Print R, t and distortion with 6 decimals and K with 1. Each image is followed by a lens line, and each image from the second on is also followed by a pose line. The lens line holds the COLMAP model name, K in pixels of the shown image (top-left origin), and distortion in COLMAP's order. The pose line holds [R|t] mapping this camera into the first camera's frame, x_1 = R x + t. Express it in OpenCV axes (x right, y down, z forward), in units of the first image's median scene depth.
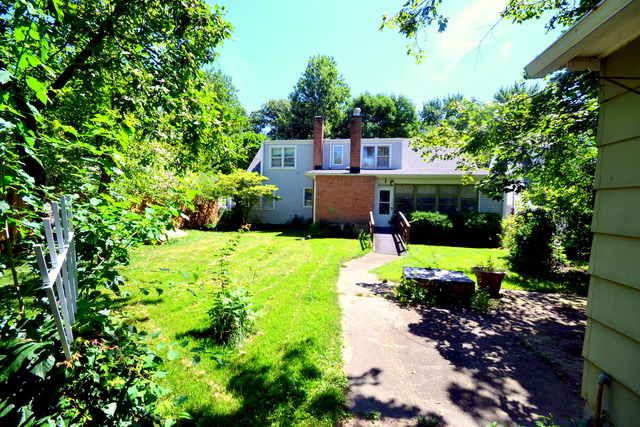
lens RADIAL K [[283.1, 0, 321.5], [0, 283.1, 212.1], [0, 0, 1]] dist [-0.005962, -0.001553]
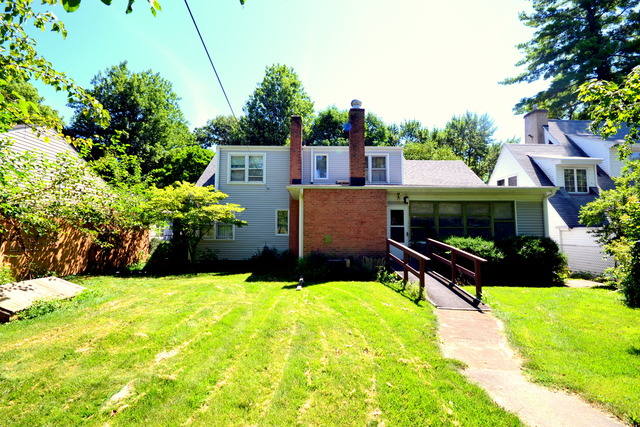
lens RADIAL K [[283.1, 0, 315.8], [0, 283.1, 214.4], [0, 0, 1]] dist [-0.005962, -0.001553]
pose [[0.983953, -0.006938, 0.178290, -0.098806], [0.023965, 0.995328, -0.093526, -0.001048], [-0.176809, 0.096298, 0.979523, 0.278874]]
